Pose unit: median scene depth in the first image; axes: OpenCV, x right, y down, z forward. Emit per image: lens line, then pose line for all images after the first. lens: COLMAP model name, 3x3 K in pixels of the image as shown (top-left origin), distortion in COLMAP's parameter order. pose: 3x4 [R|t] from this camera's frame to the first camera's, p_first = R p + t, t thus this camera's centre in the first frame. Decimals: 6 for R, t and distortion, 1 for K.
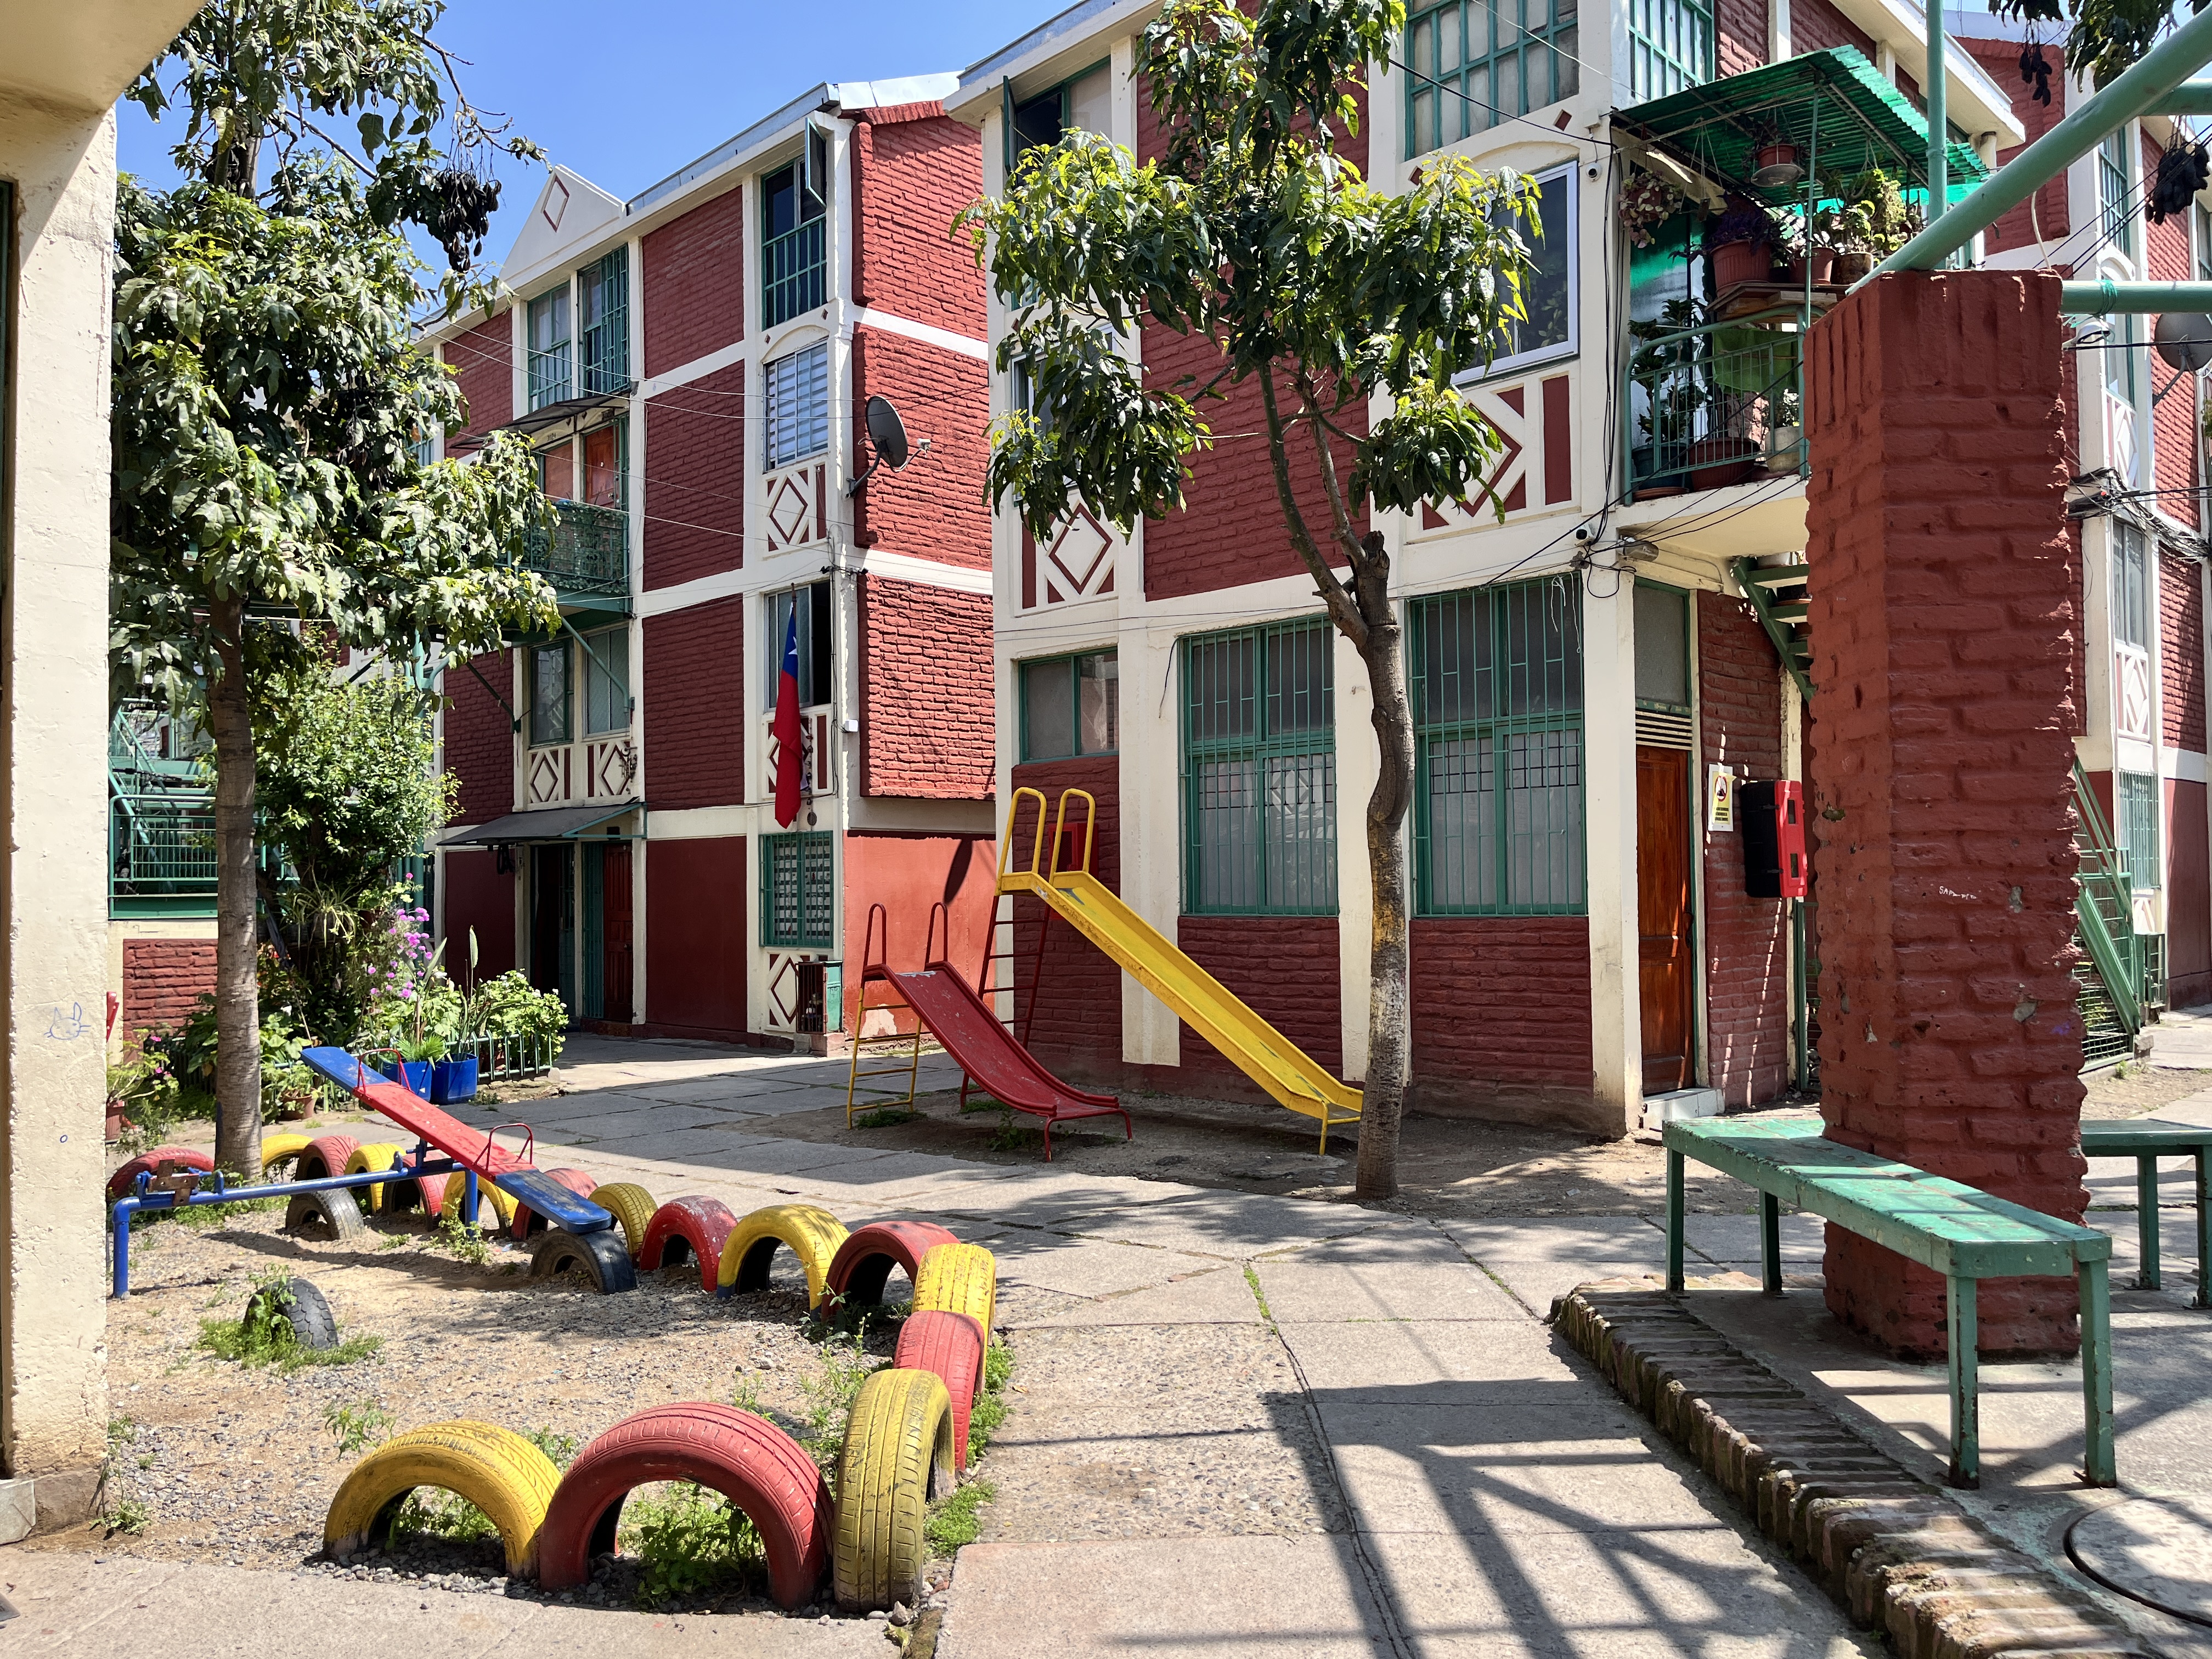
lens RADIAL K [[1678.1, 0, 1101.8], [0, 1678.1, 839.5], [0, 0, 1]] dist [0.063836, -0.088859]
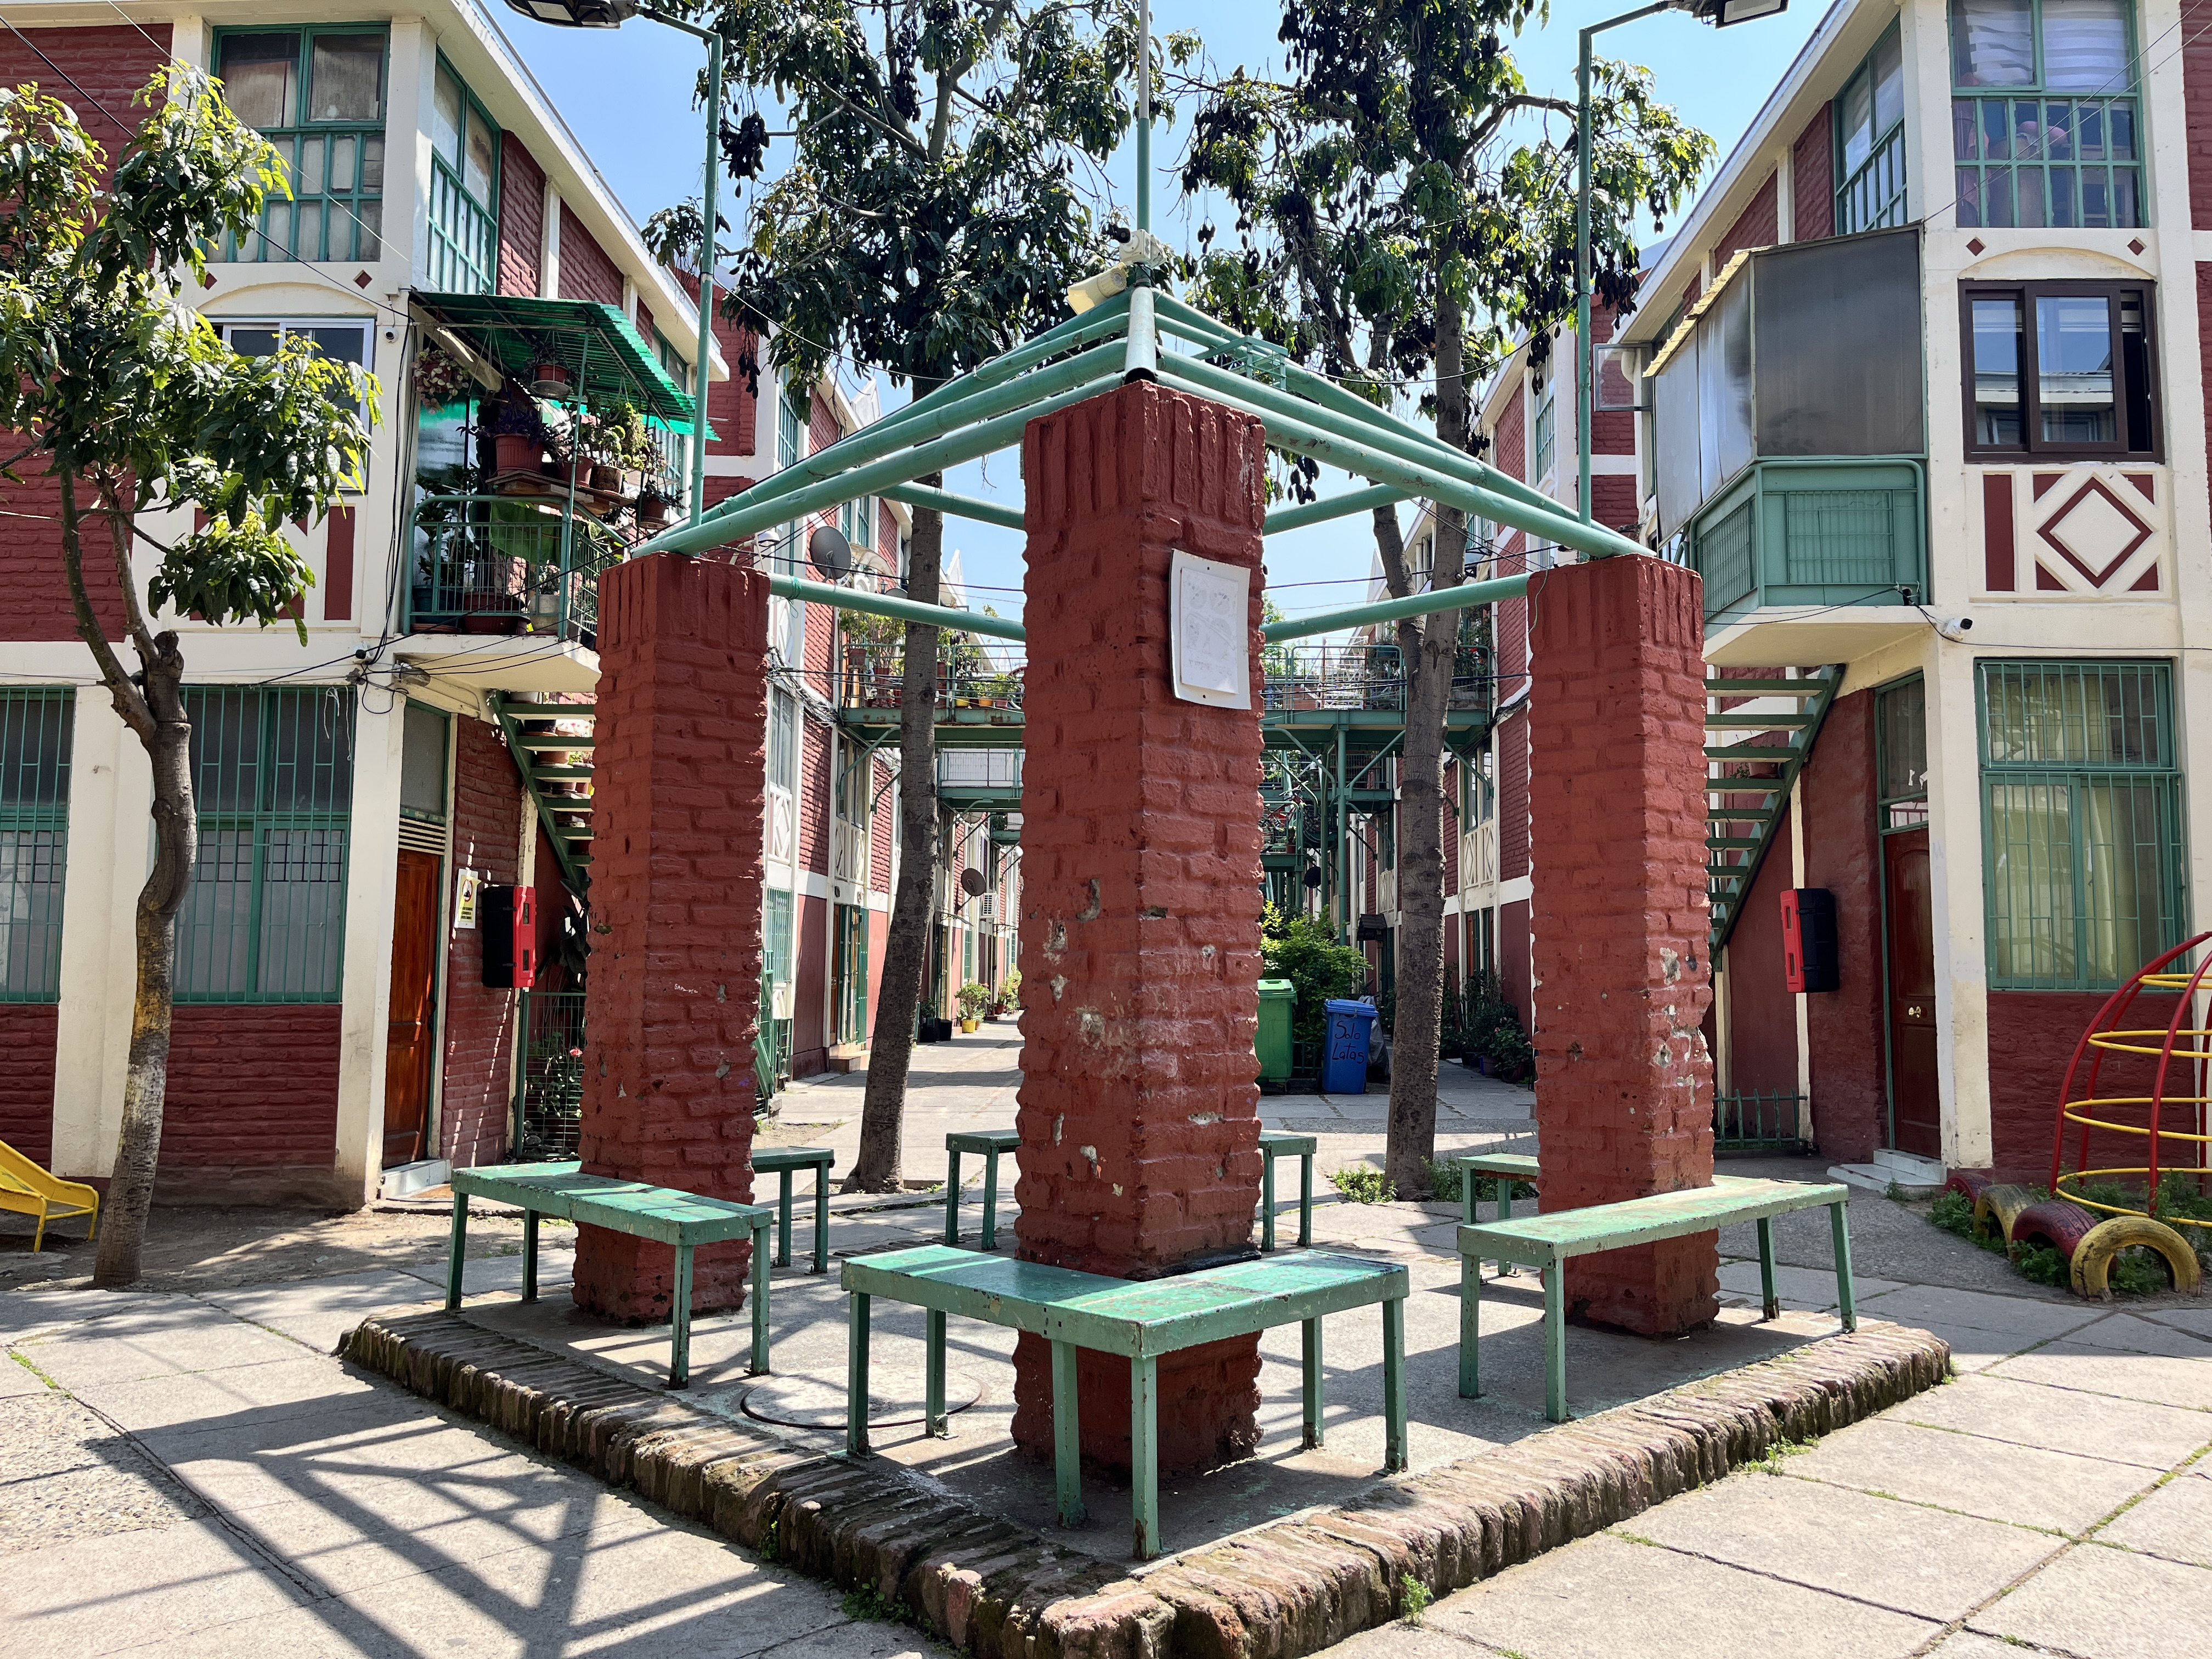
lens RADIAL K [[1678.1, 0, 1107.6], [0, 1678.1, 834.8], [0, 0, 1]] dist [0.063836, -0.088859]
pose [[0.733744, 0.073150, 0.675476, -0.112947], [-0.036526, 0.996996, -0.068292, -0.007634], [-0.678443, 0.025437, 0.734212, -0.159915]]
